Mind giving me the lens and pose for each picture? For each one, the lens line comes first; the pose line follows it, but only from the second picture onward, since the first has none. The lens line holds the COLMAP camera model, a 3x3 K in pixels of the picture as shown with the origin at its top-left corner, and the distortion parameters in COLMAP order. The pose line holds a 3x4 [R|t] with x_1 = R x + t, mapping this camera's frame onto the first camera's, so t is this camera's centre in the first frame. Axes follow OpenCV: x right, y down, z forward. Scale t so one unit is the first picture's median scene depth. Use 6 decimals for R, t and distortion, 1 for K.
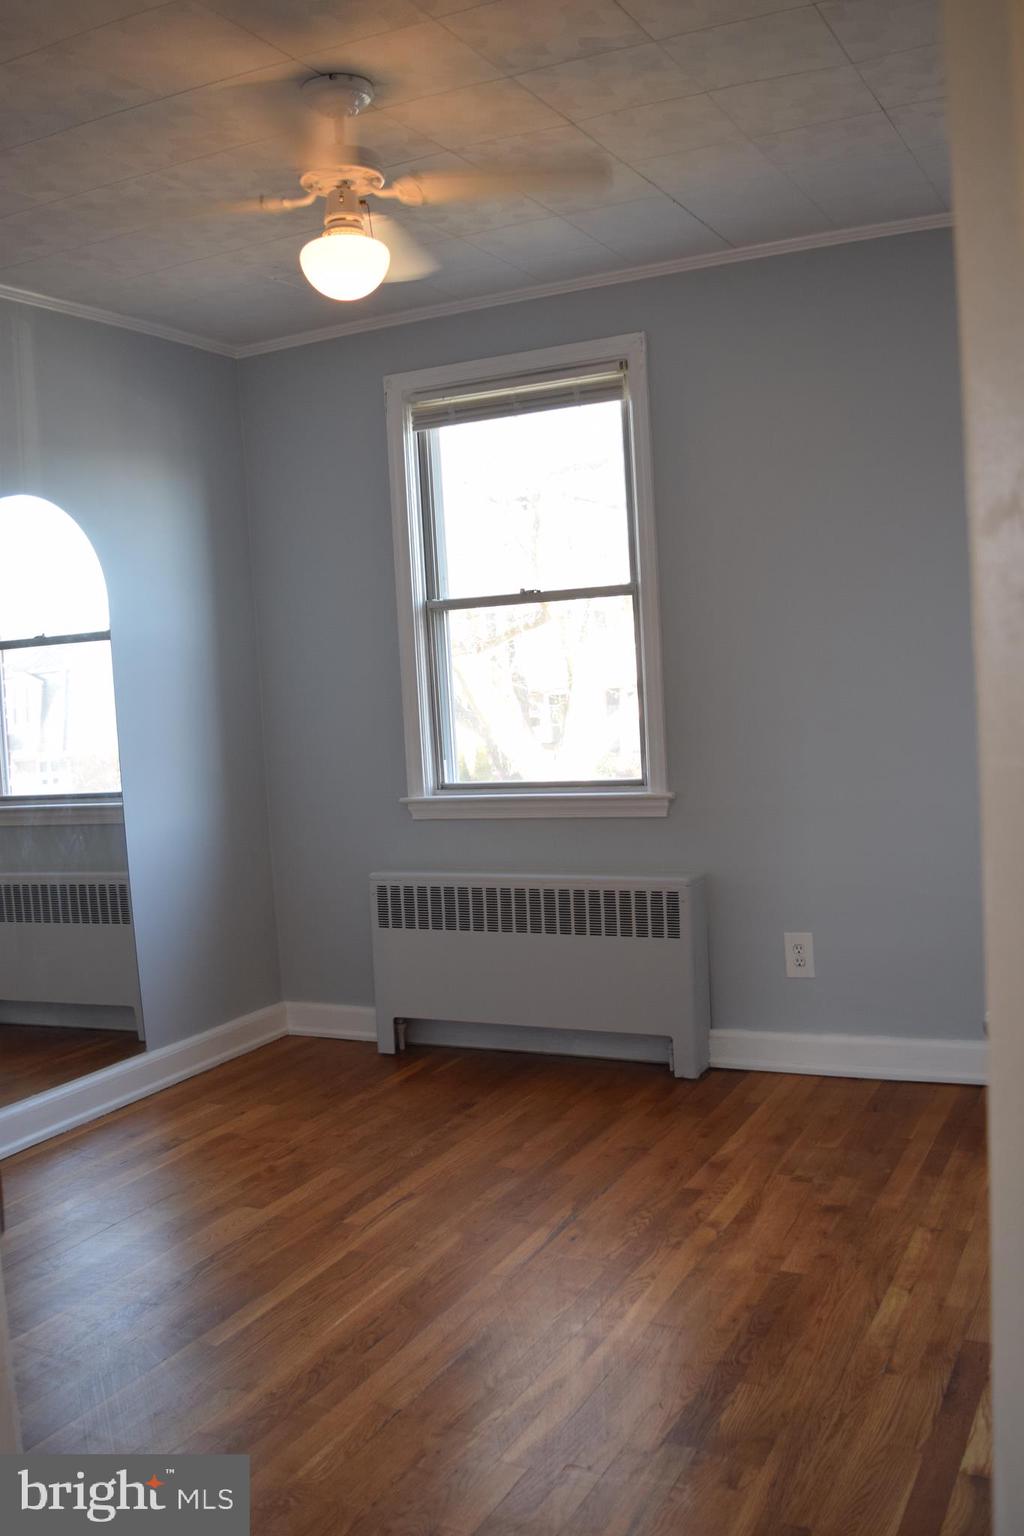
lens RADIAL K [[1389.4, 0, 510.5], [0, 1389.4, 779.1], [0, 0, 1]] dist [-0.073278, 0.000000]
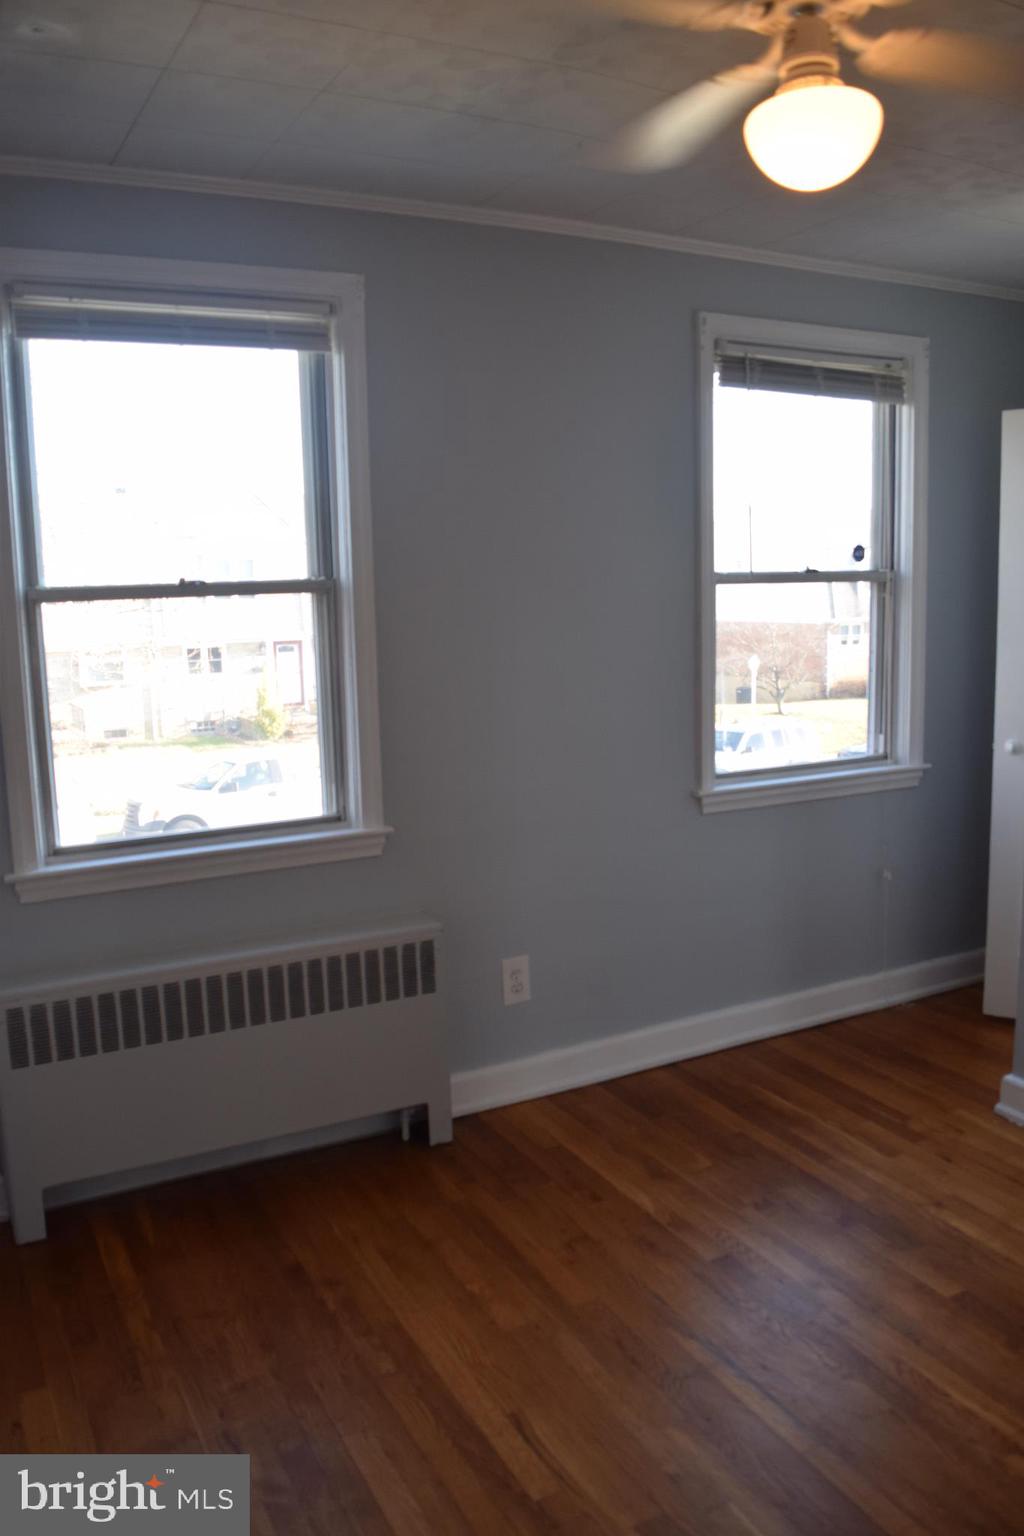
lens RADIAL K [[1215.6, 0, 509.3], [0, 1215.6, 783.4], [0, 0, 1]] dist [-0.099319, 0.019934]
pose [[0.589199, -0.092510, 0.802674, -0.445322], [0.052470, 0.995708, 0.076243, -0.071129], [-0.806282, -0.002806, 0.591524, 0.500641]]
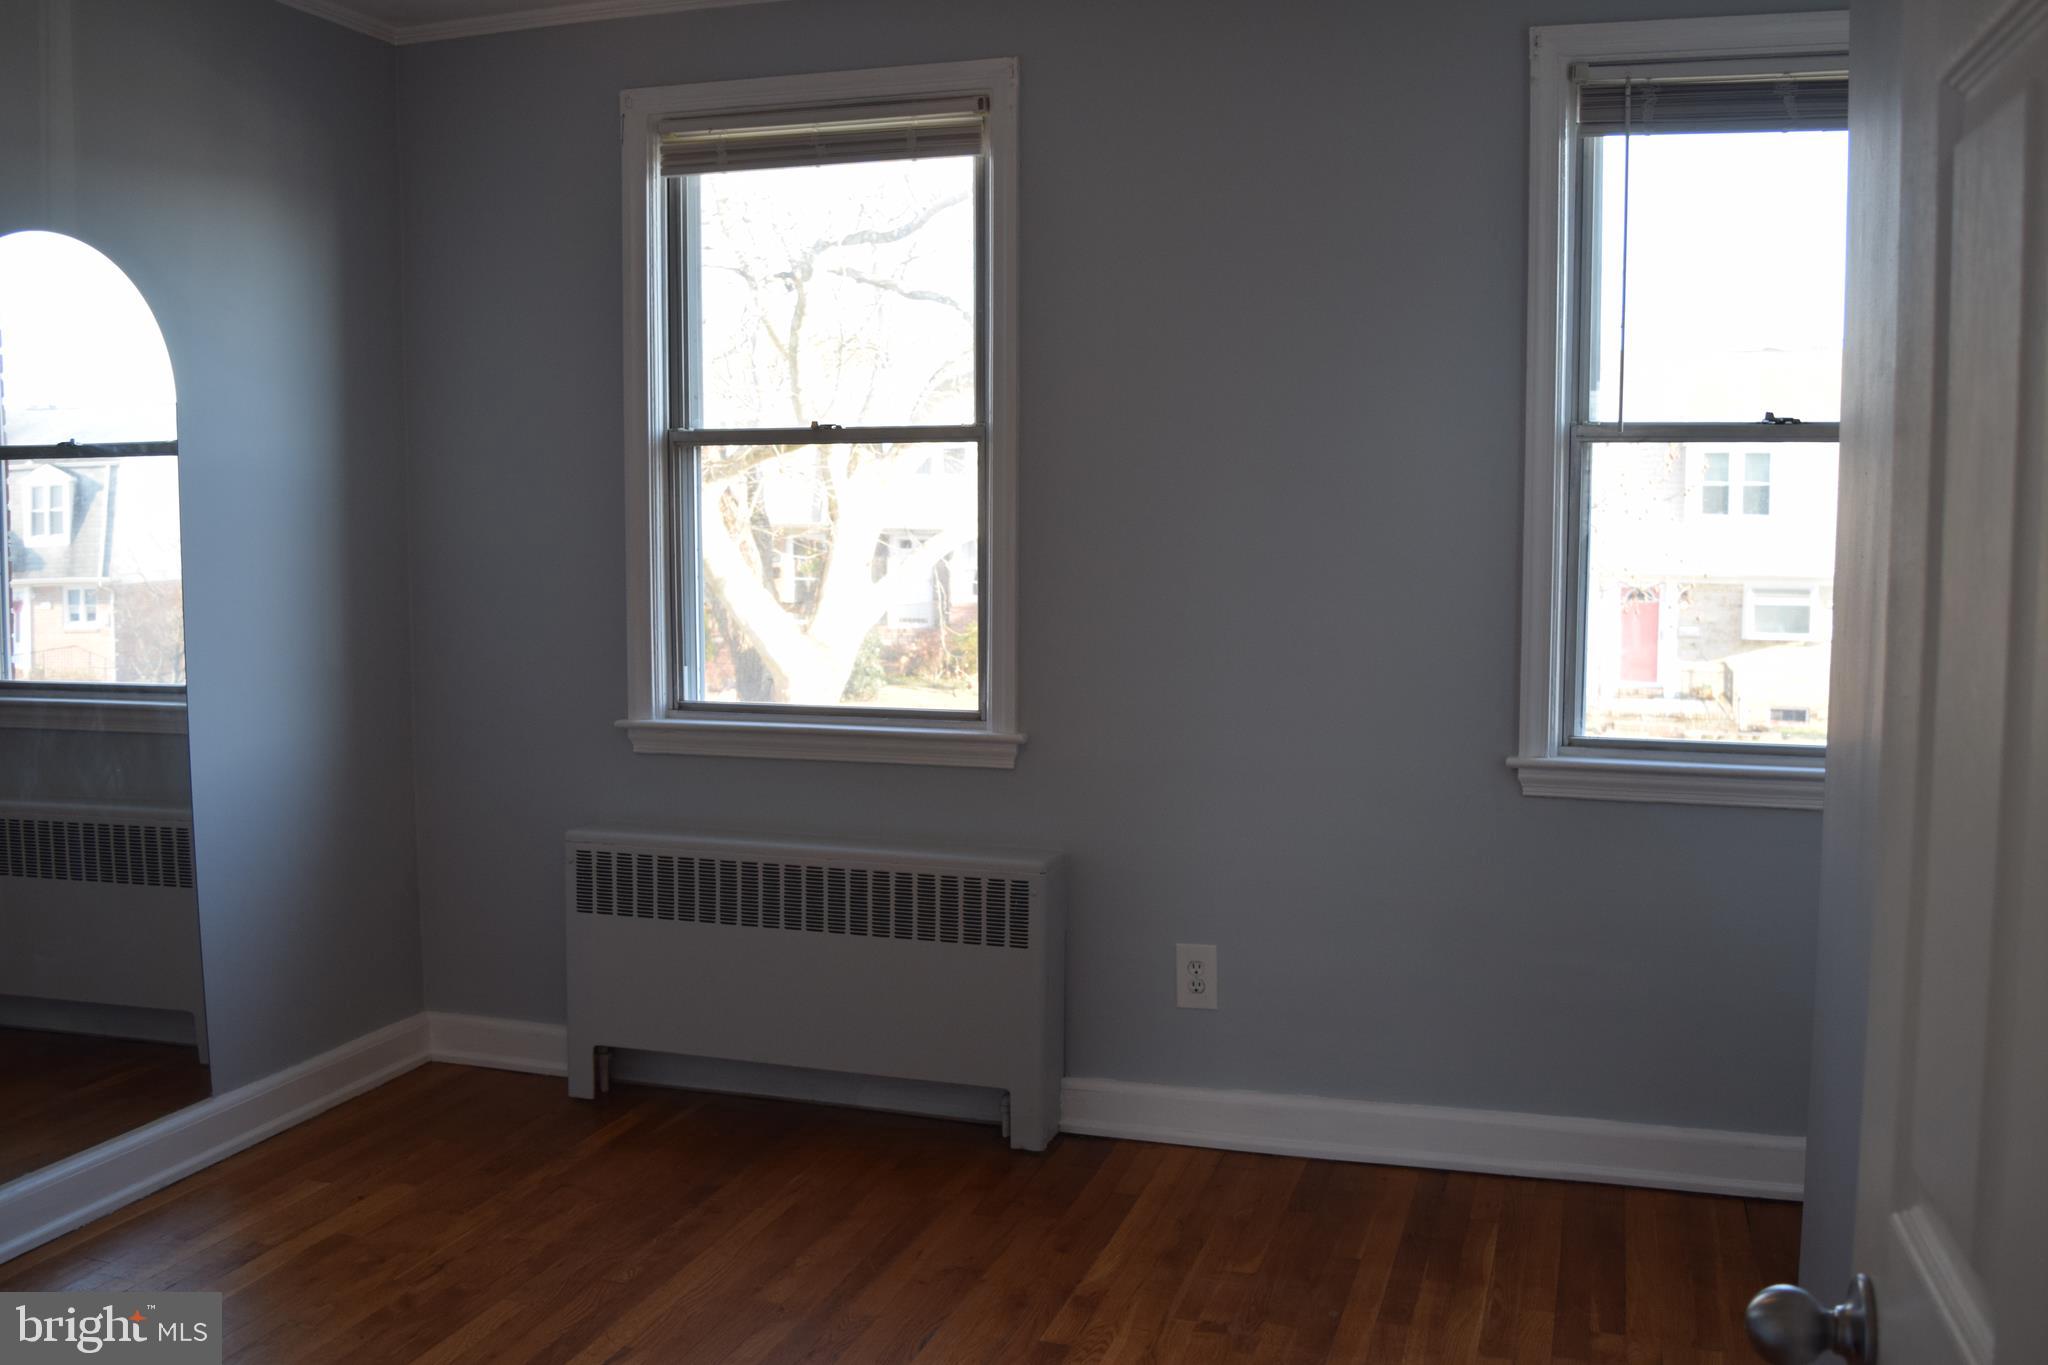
lens RADIAL K [[1852.5, 0, 1016.9], [0, 1852.5, 680.8], [0, 0, 1]] dist [-0.073278, 0.000000]
pose [[0.987317, 0.042362, 0.153006, -0.028347], [-0.044838, 0.998913, 0.012768, -0.028509], [-0.152299, -0.019466, 0.988143, 0.096726]]
